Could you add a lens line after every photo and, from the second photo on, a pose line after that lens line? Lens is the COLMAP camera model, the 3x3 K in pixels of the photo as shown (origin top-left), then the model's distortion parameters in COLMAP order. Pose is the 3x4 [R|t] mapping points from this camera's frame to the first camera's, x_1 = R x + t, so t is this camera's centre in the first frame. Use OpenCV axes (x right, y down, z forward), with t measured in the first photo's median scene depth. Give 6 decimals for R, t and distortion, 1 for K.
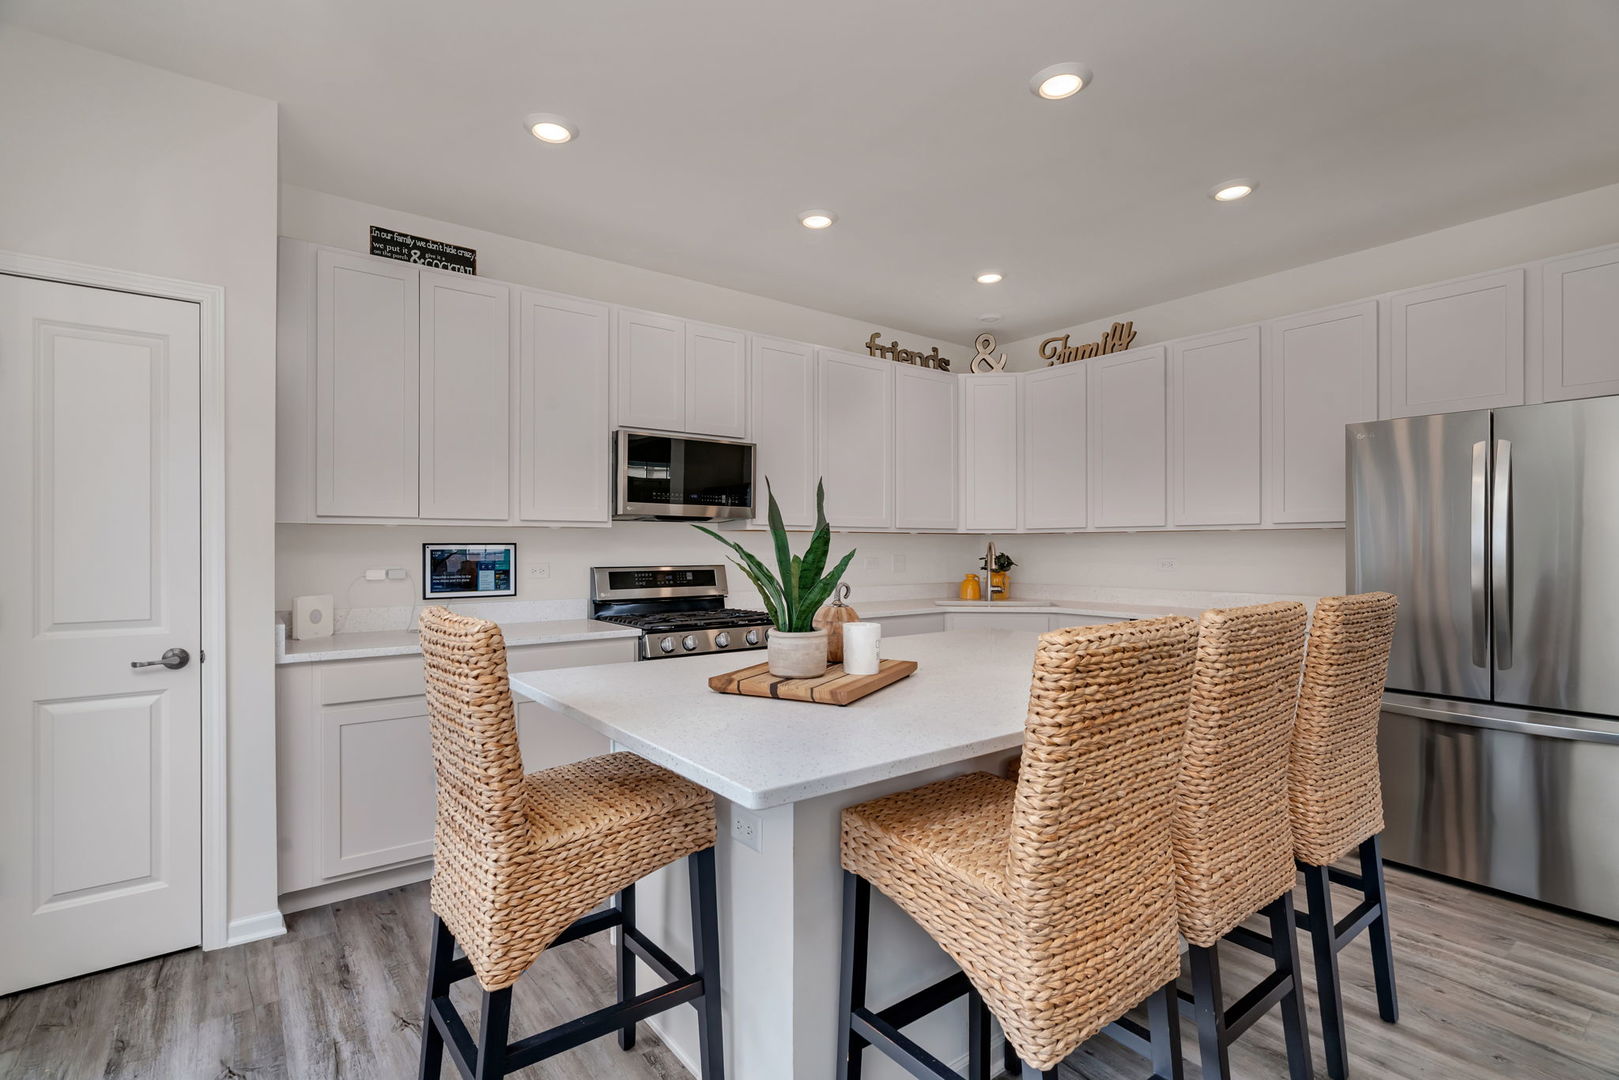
lens RADIAL K [[758.0, 0, 820.3], [0, 758.0, 548.3], [0, 0, 1]] dist [-0.000985, -0.000018]
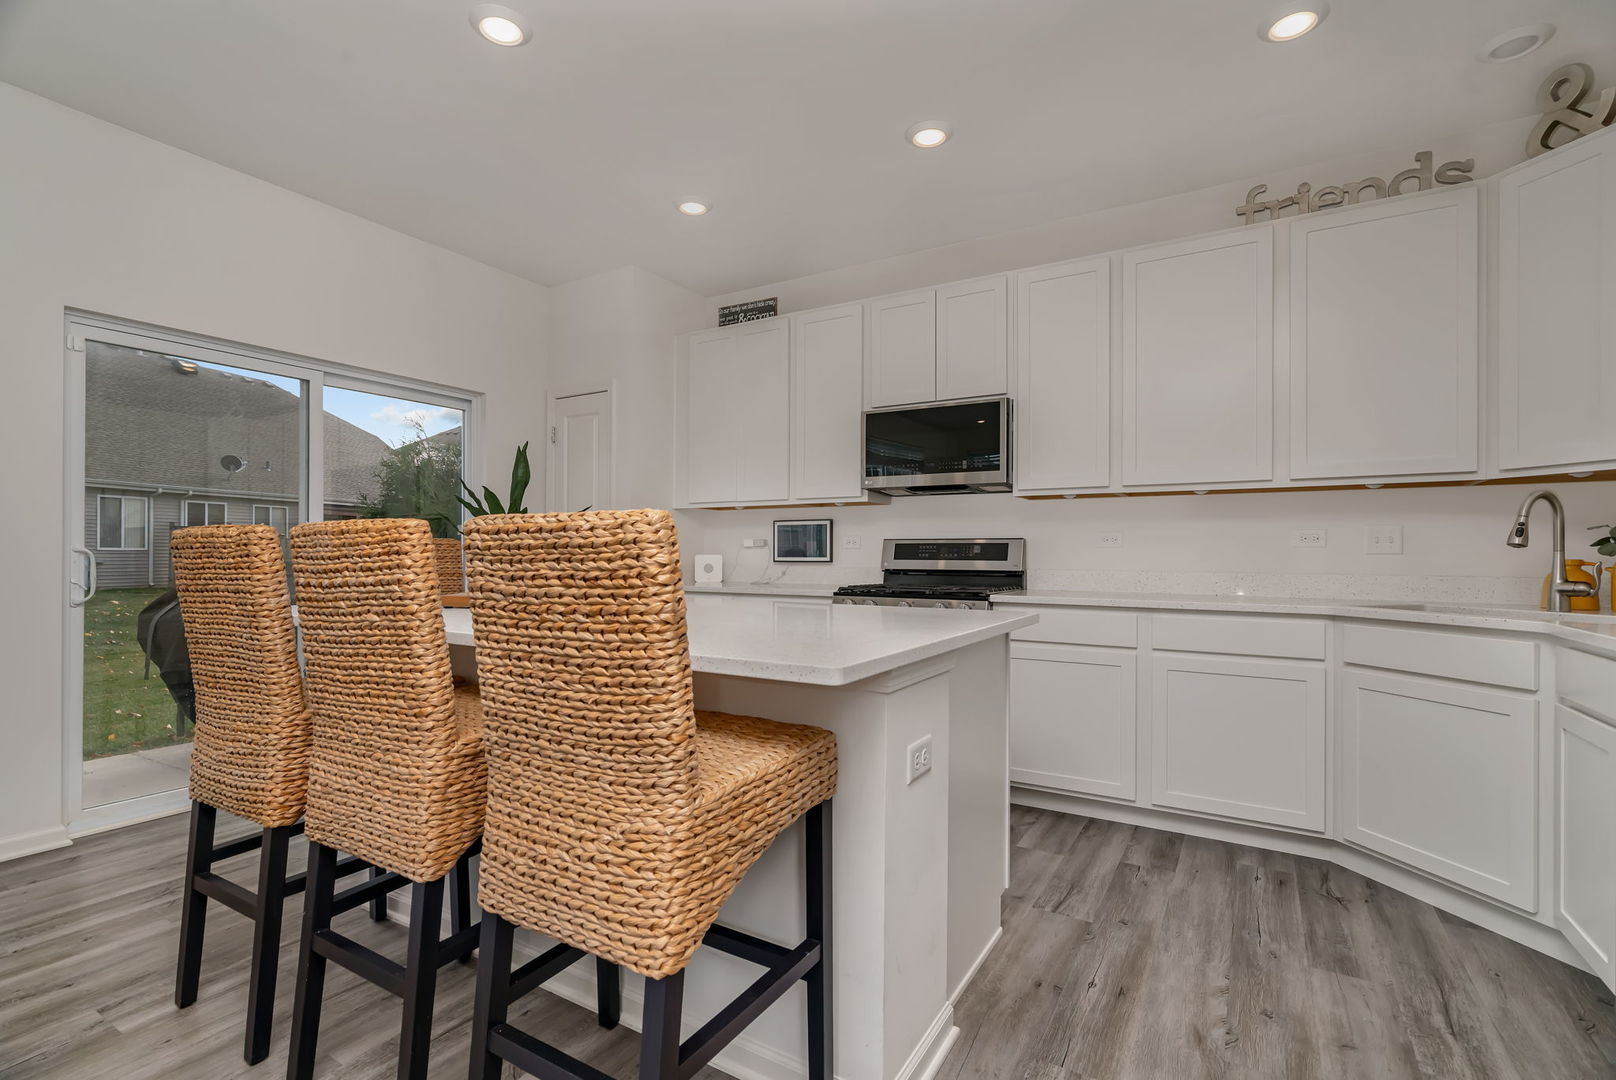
lens RADIAL K [[756.6, 0, 818.8], [0, 756.6, 548.3], [0, 0, 1]] dist [-0.000985, -0.000018]
pose [[0.356712, -0.003217, -0.934209, 0.748379], [-0.004649, 0.999976, -0.005219, 0.048011], [0.934203, 0.006205, 0.356689, 0.559012]]
